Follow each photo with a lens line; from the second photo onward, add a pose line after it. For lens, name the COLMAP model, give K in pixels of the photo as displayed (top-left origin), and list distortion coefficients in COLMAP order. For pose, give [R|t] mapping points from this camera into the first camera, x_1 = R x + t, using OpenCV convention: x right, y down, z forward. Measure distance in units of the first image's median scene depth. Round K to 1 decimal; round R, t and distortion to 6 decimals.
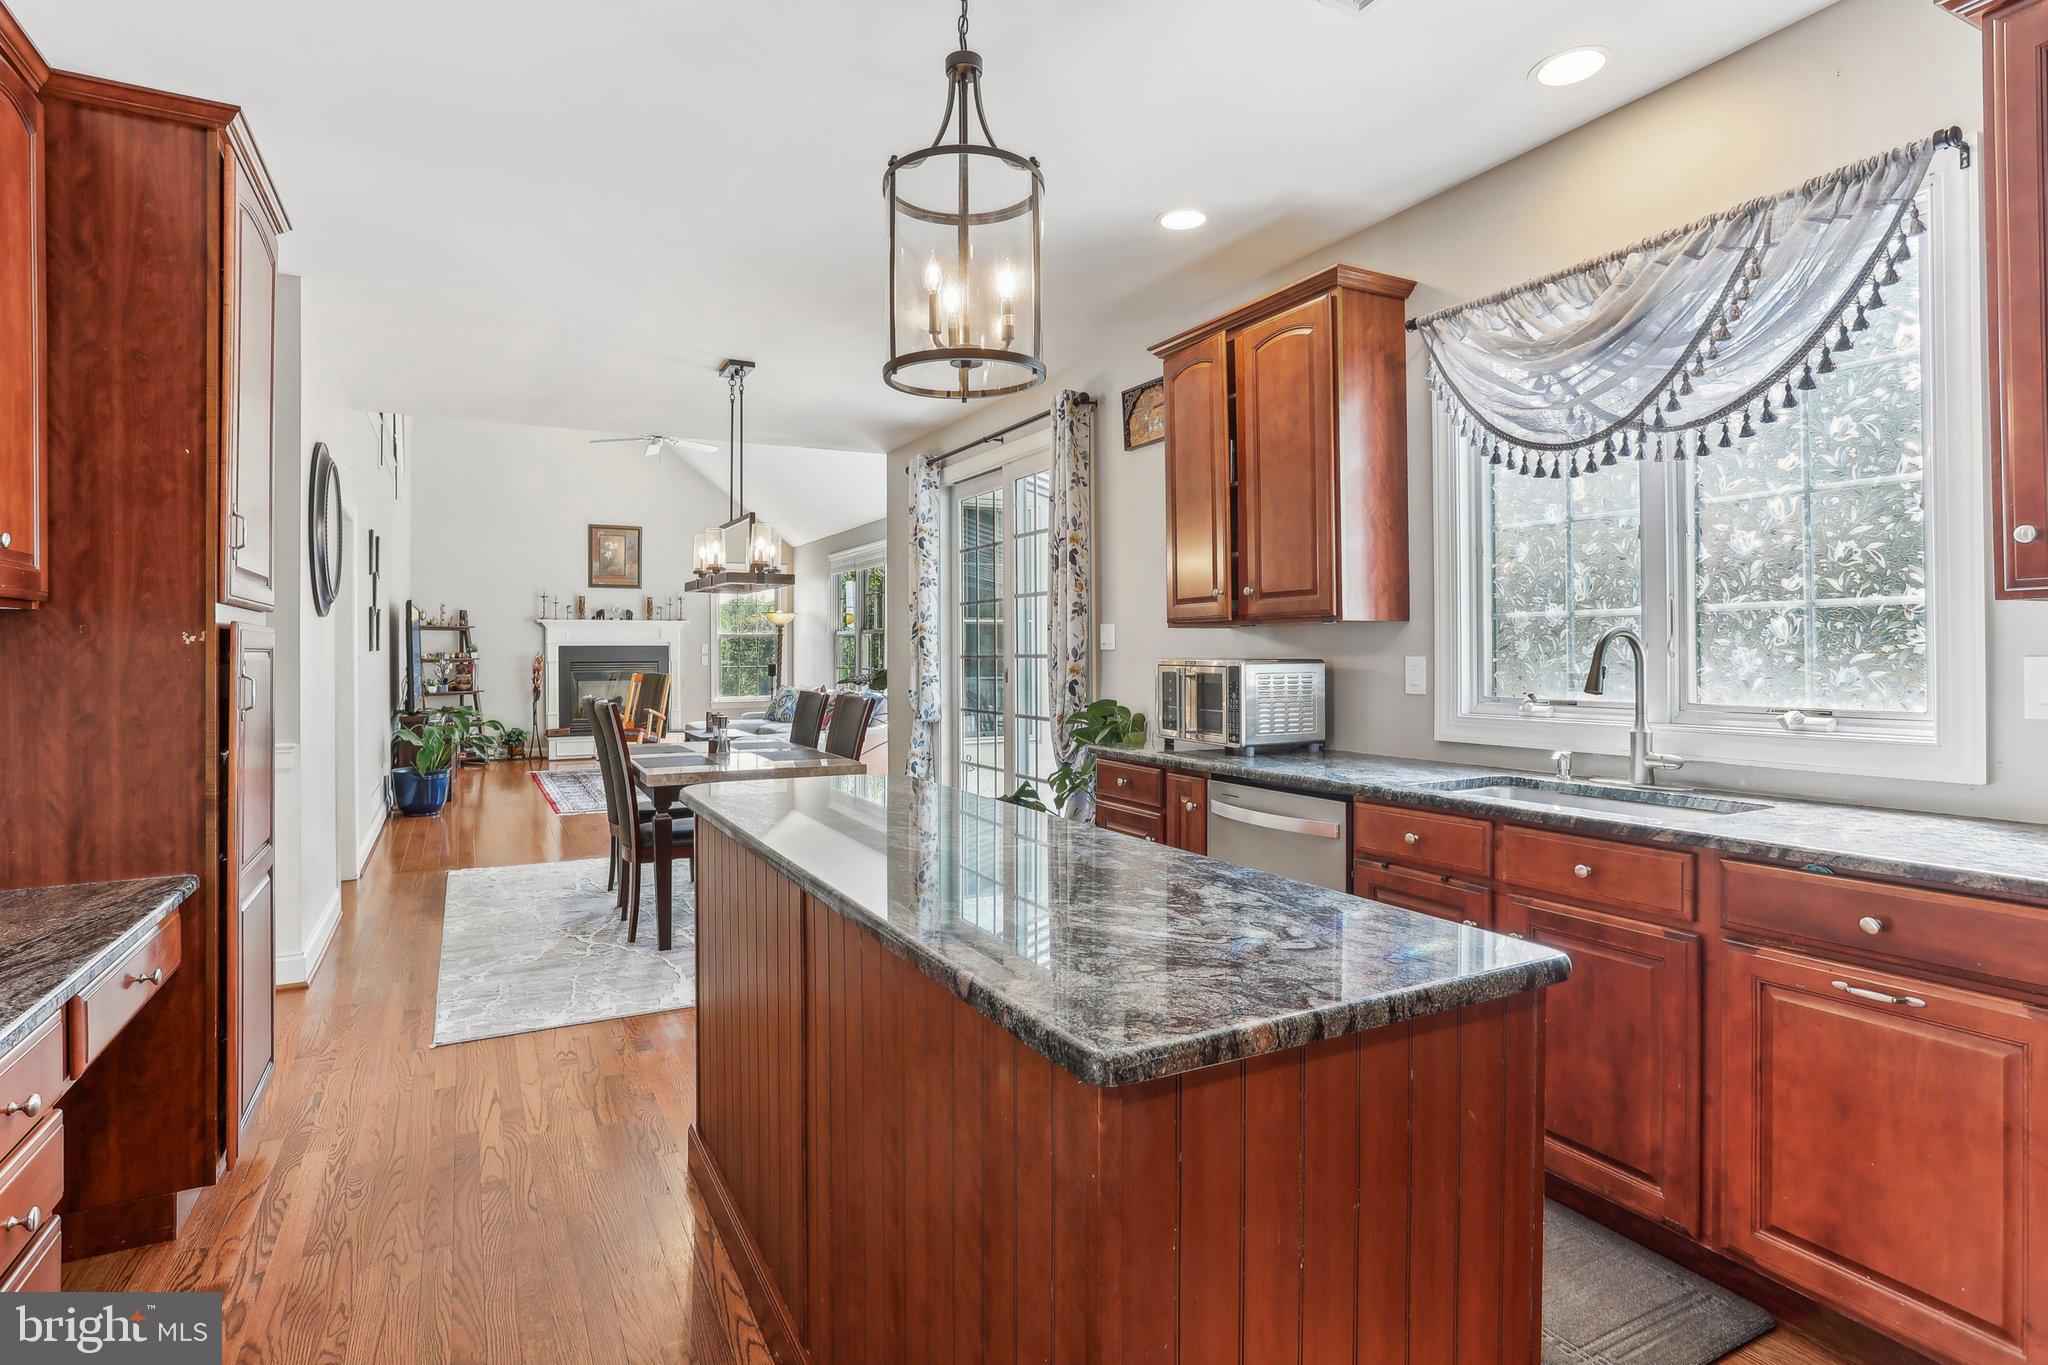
lens RADIAL K [[1054.2, 0, 1021.7], [0, 1054.2, 664.4], [0, 0, 1]] dist [-0.023713, 0.003625]
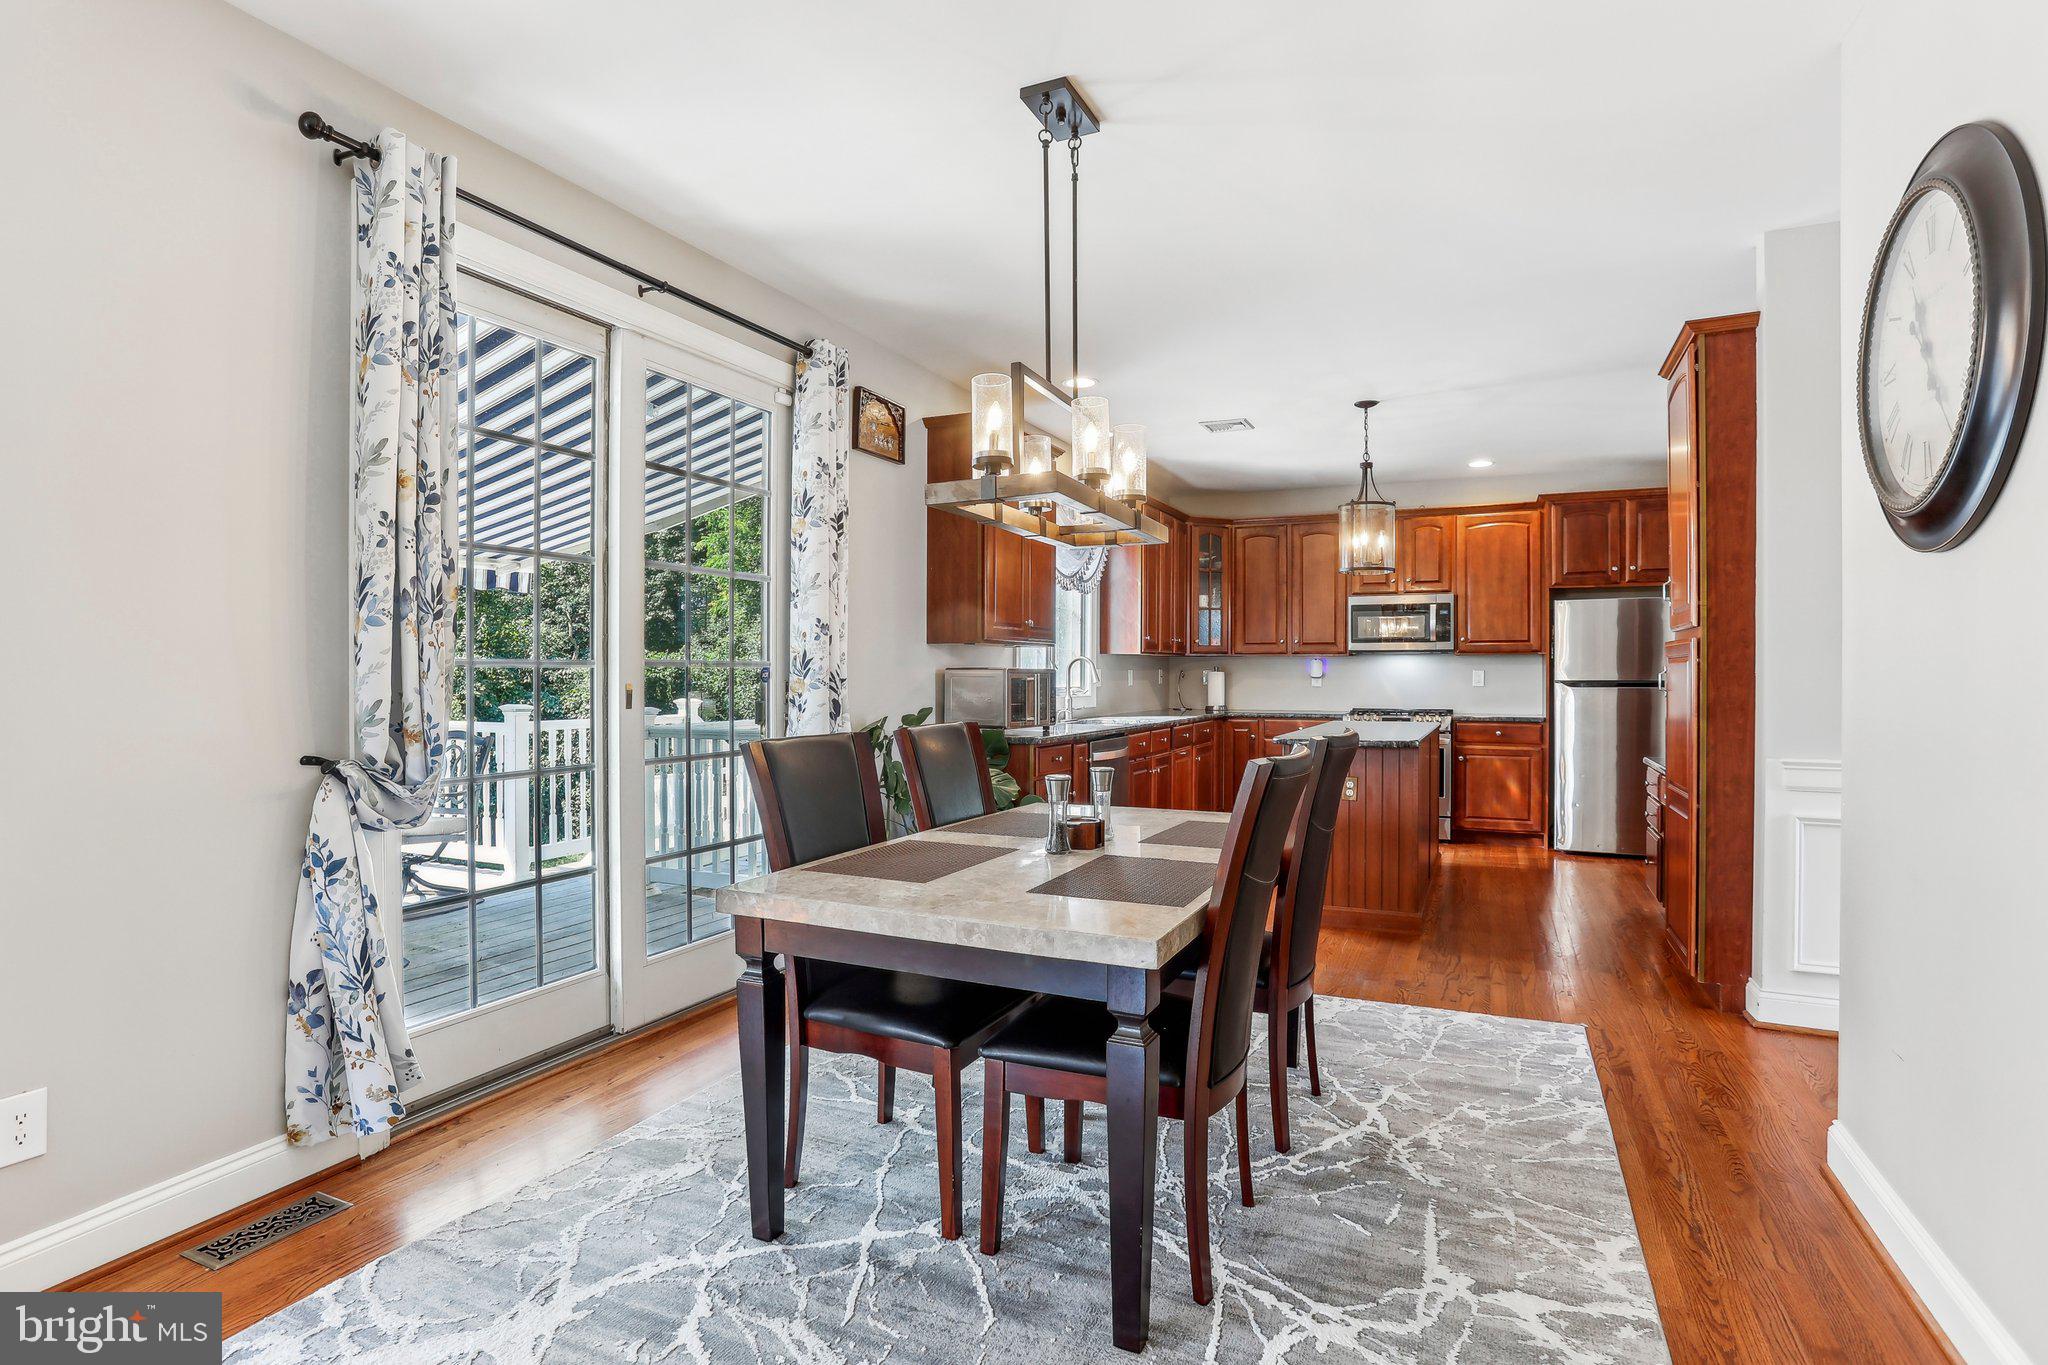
lens RADIAL K [[1054.2, 0, 1019.8], [0, 1054.2, 675.1], [0, 0, 1]] dist [-0.023713, 0.003625]
pose [[-0.612574, 0.004811, 0.790398, -0.335300], [0.016079, 0.999850, 0.006376, -0.001169], [-0.790249, 0.016615, -0.612560, 0.667137]]
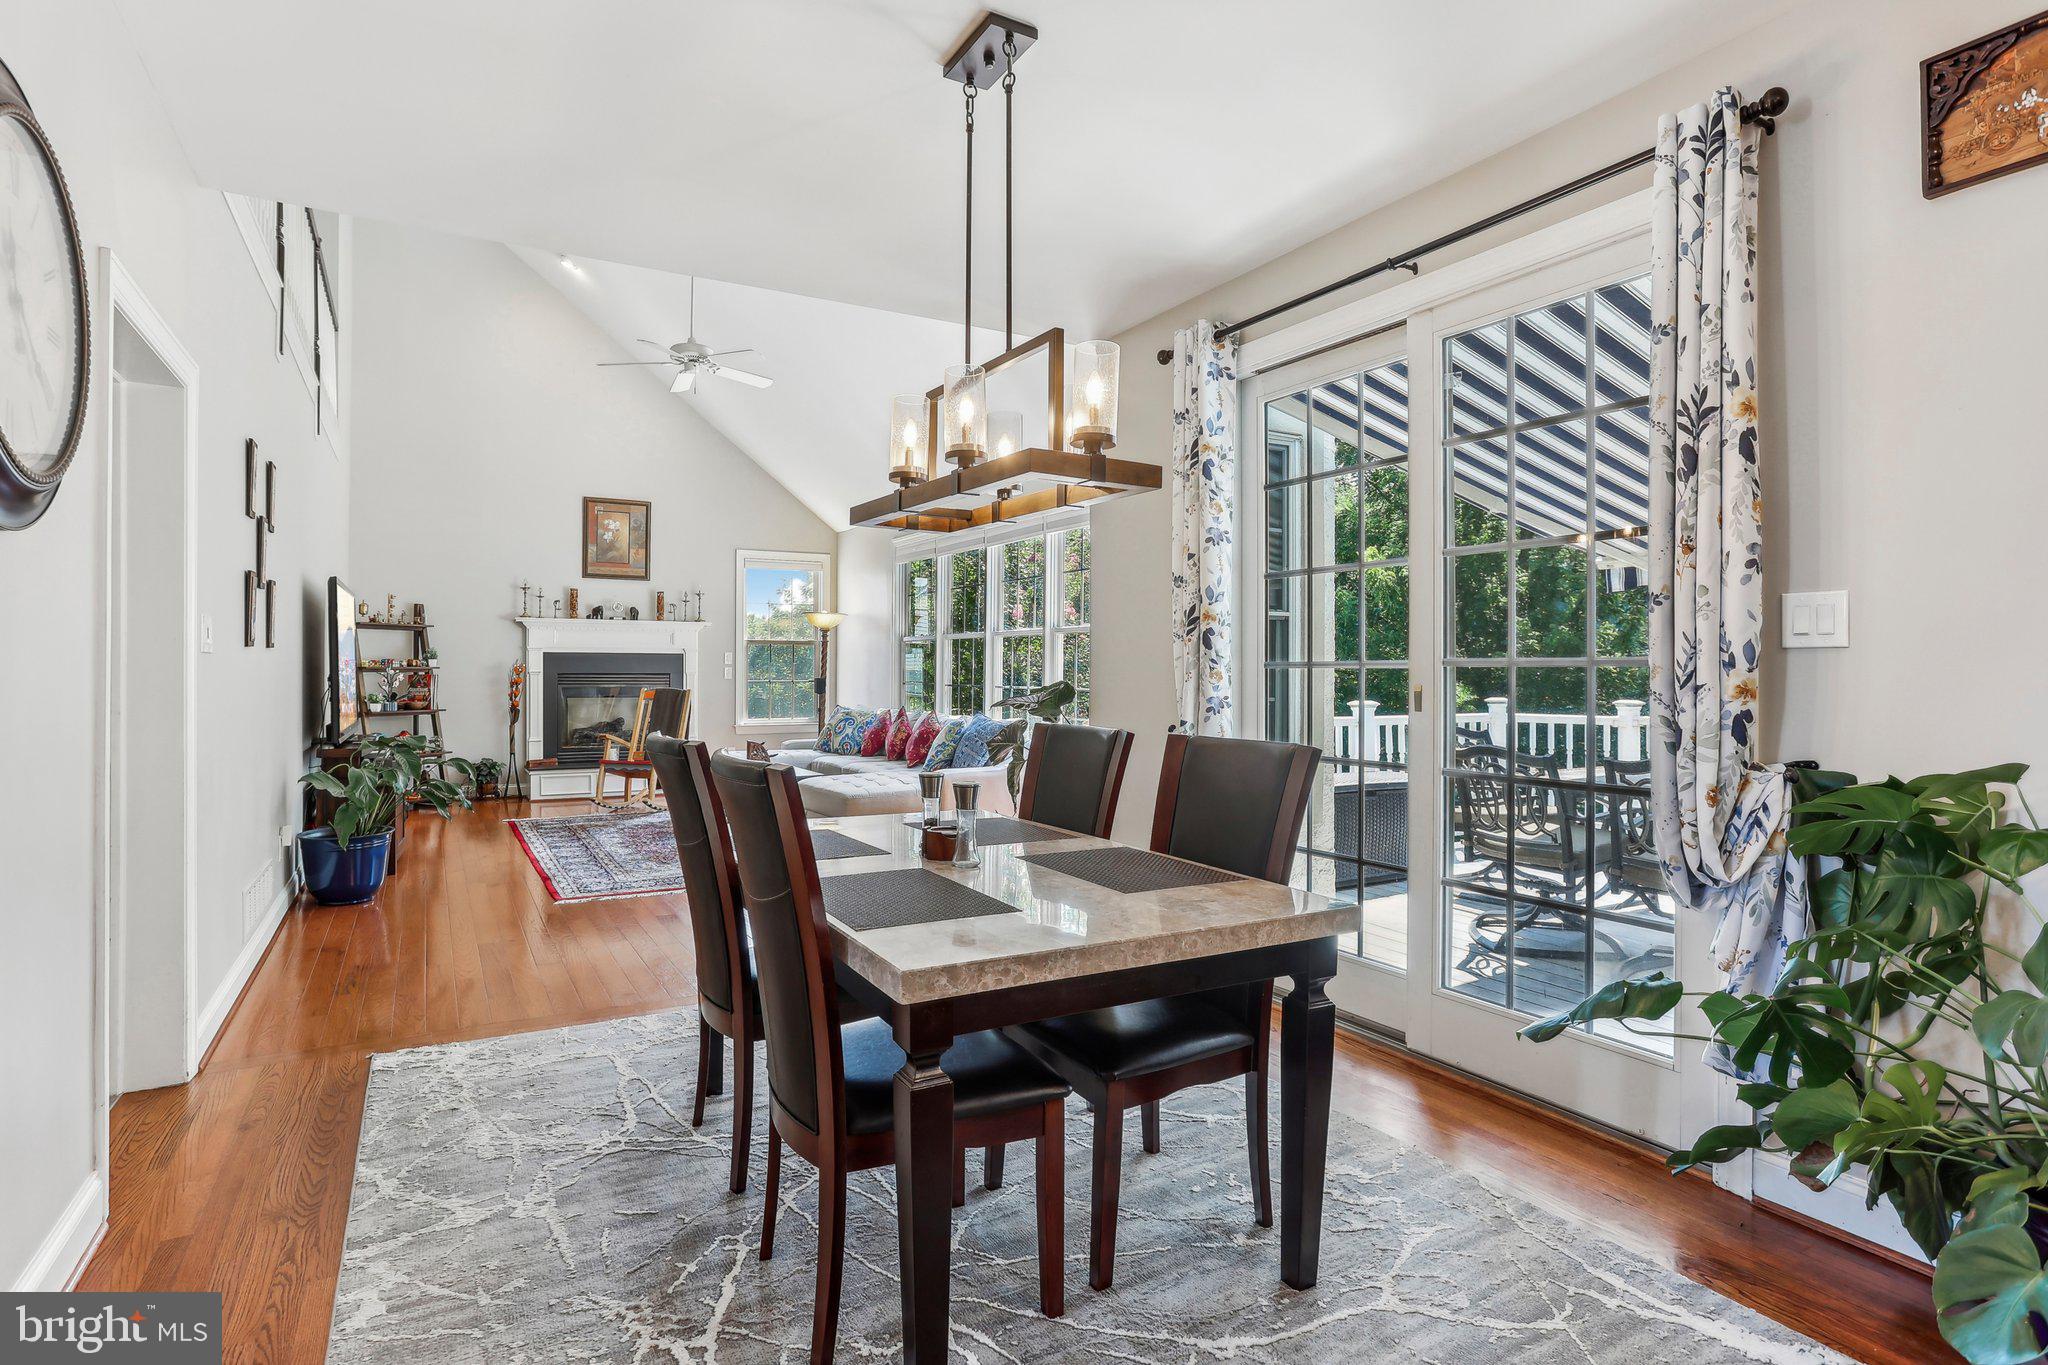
lens RADIAL K [[1054.2, 0, 1017.3], [0, 1054.2, 682.8], [0, 0, 1]] dist [-0.023713, 0.003625]
pose [[0.999649, 0.009086, 0.024877, -0.132048], [-0.009075, 0.999959, -0.000516, 0.002622], [-0.024881, 0.000290, 0.999690, 0.259009]]
